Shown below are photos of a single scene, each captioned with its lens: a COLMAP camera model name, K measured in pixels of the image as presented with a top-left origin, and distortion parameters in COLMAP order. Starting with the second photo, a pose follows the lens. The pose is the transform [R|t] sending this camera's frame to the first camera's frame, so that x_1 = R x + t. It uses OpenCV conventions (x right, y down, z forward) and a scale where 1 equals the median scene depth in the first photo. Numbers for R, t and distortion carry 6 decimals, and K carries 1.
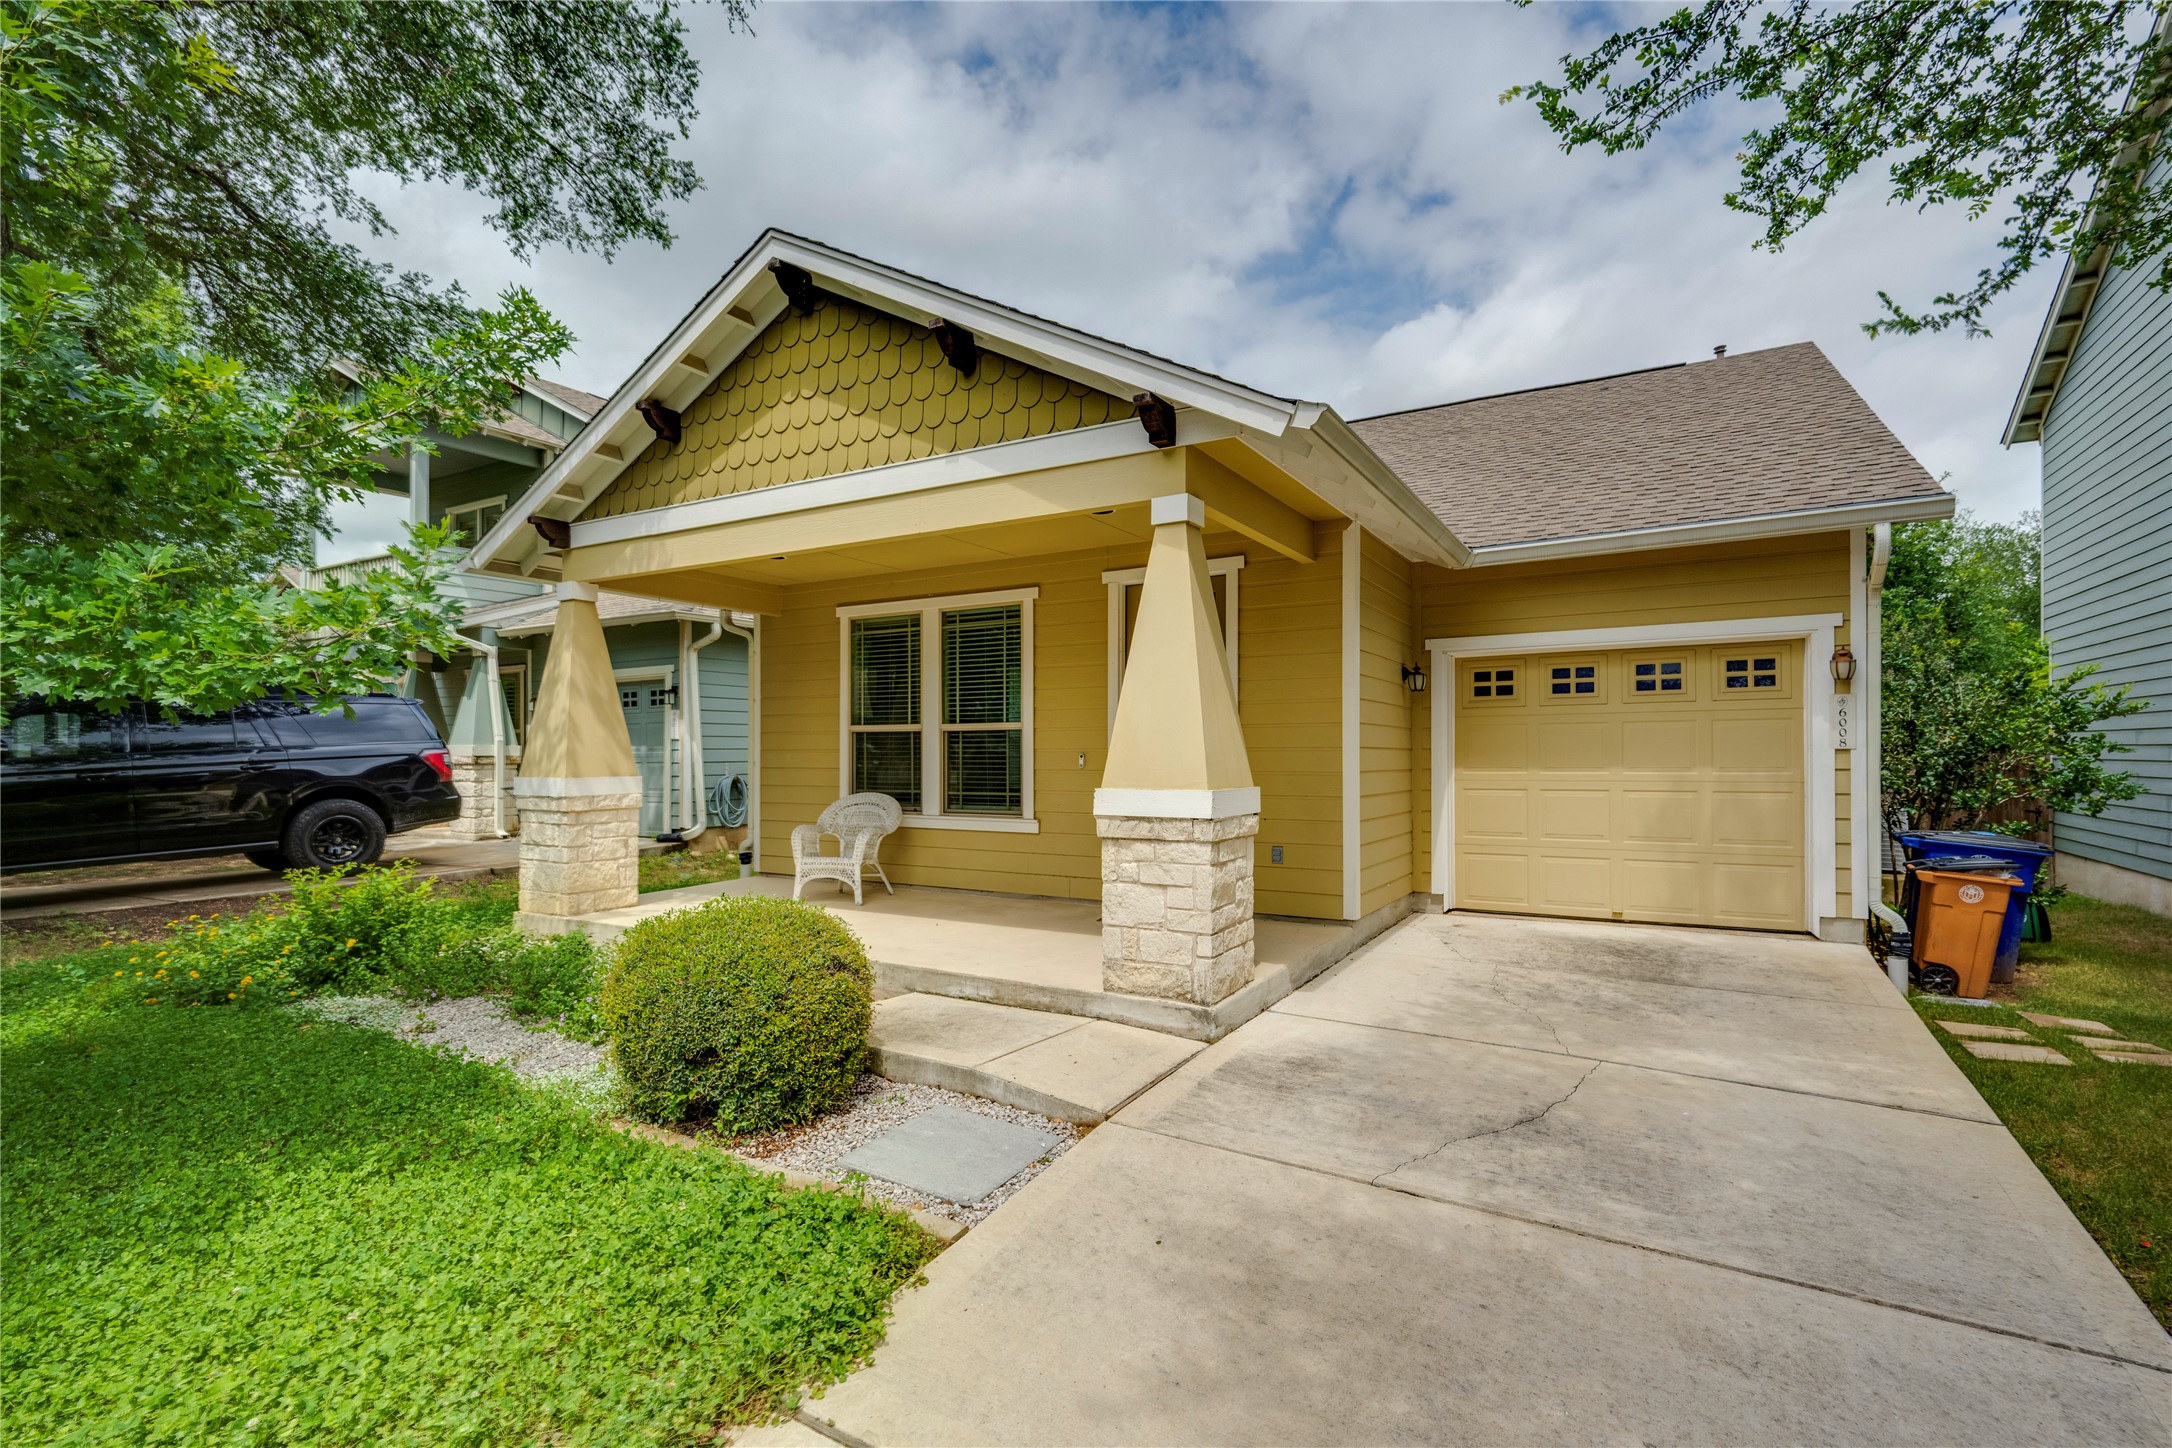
lens RADIAL K [[992.9, 0, 1079.1], [0, 992.9, 752.8], [0, 0, 1]] dist [-0.002416, -0.000051]
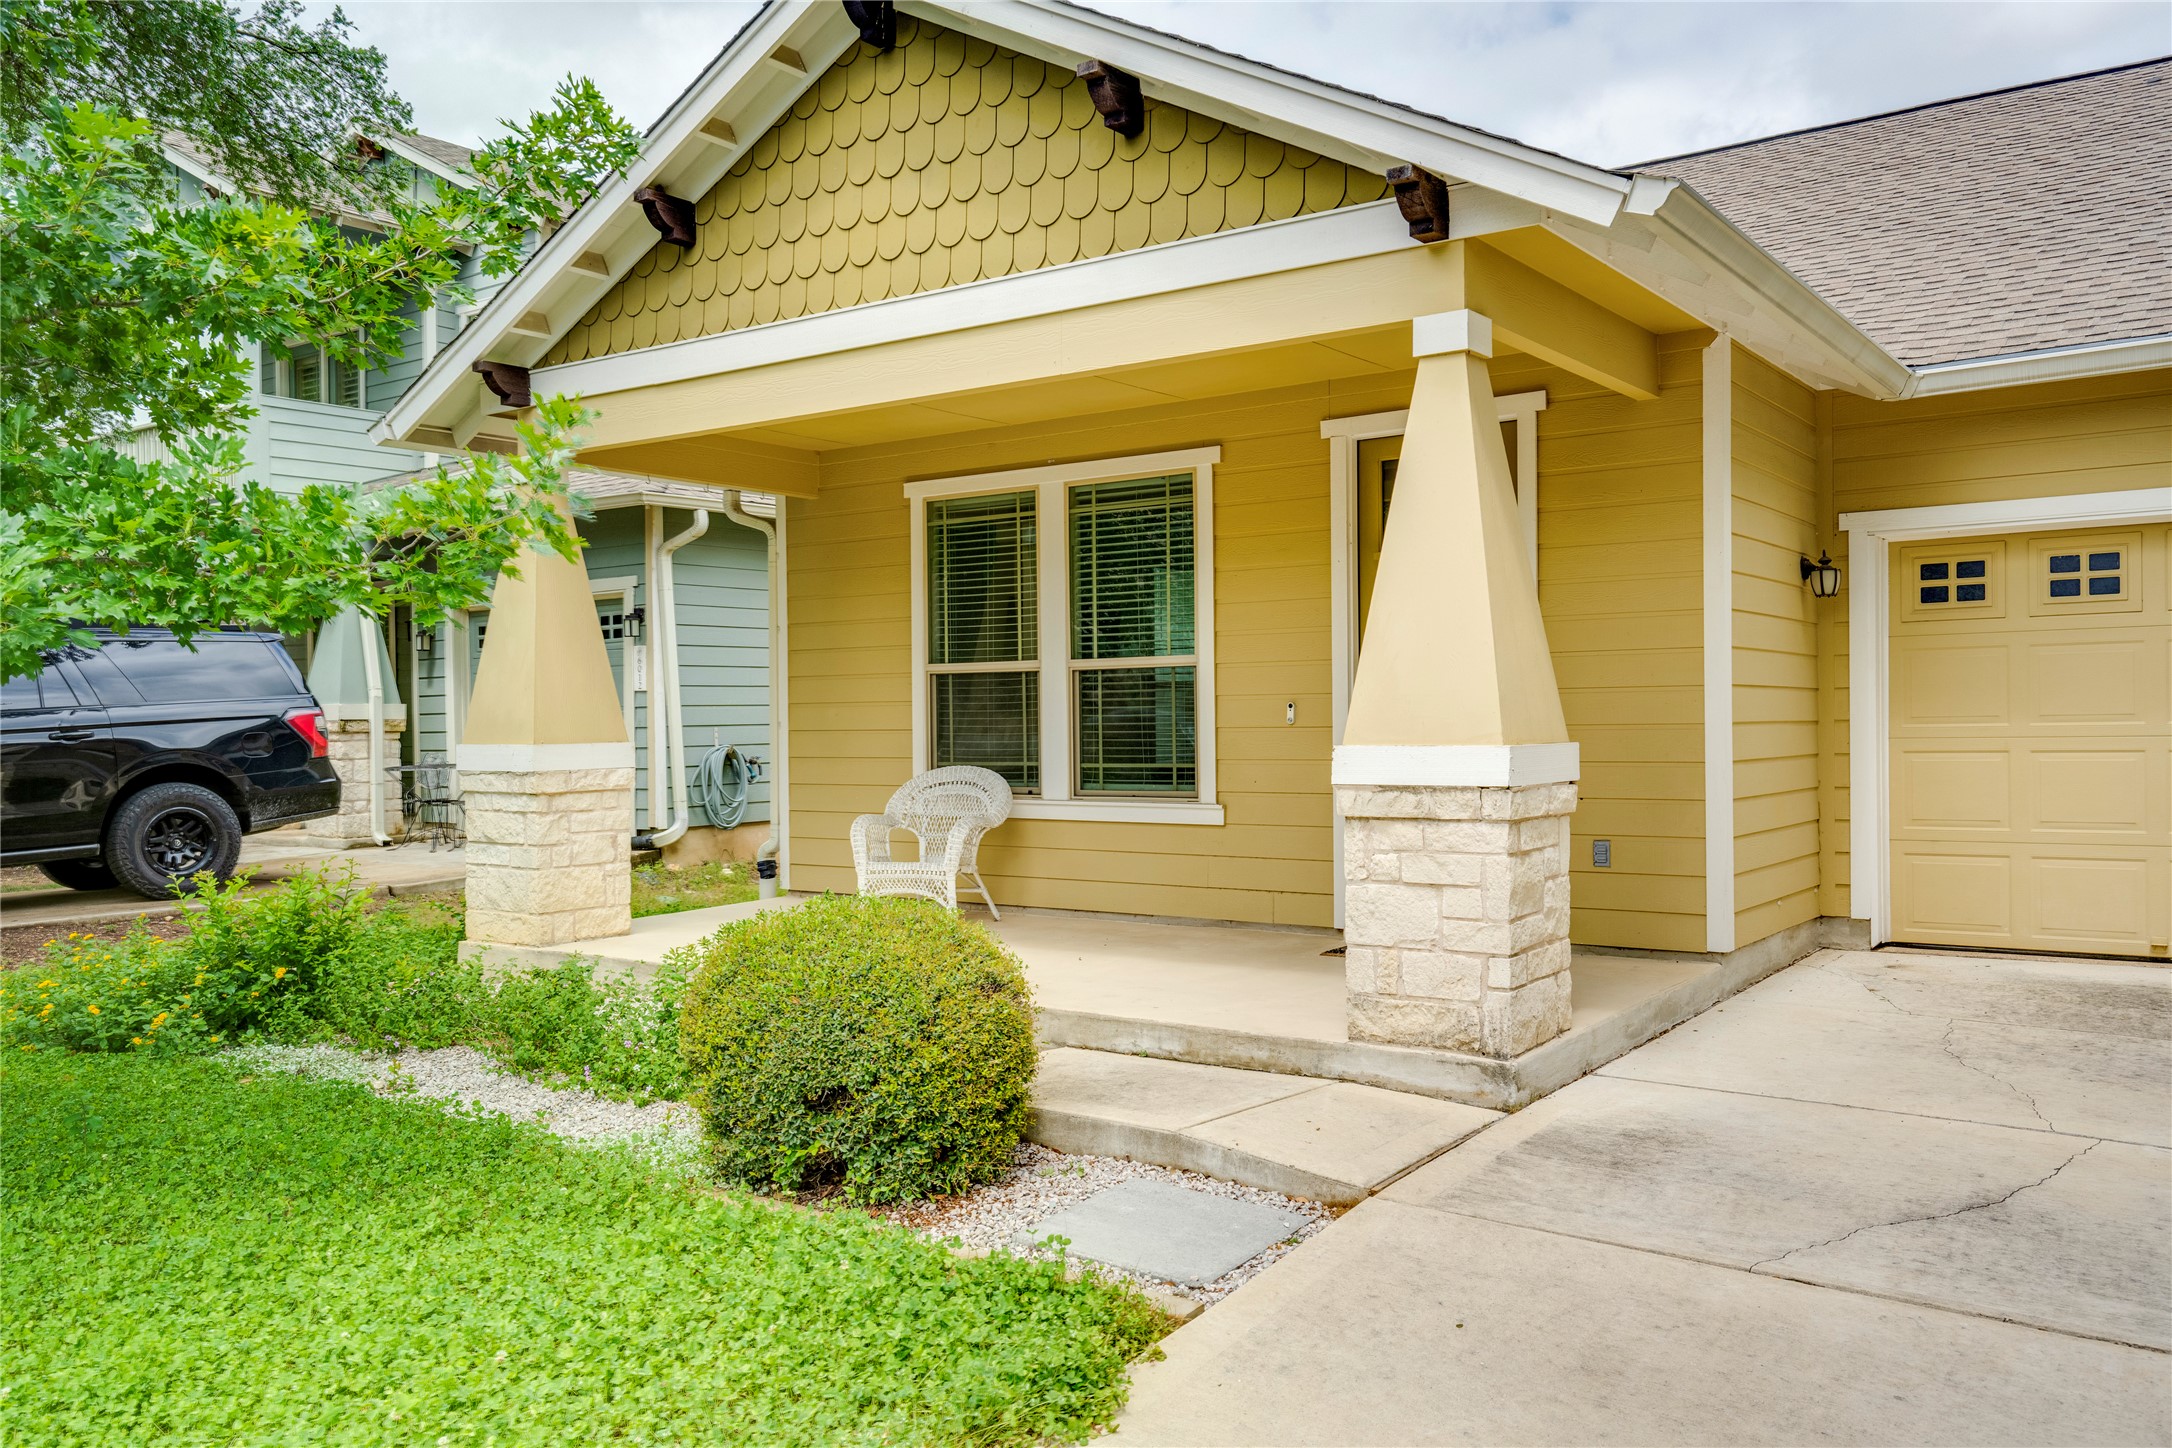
lens RADIAL K [[1694.2, 0, 1083.5], [0, 1694.2, 737.9], [0, 0, 1]] dist [-0.003030, -0.004553]
pose [[0.995761, -0.009086, -0.091523, -0.041621], [0.010325, 0.999861, 0.013083, 0.011770], [0.091392, -0.013972, 0.995717, -0.153744]]
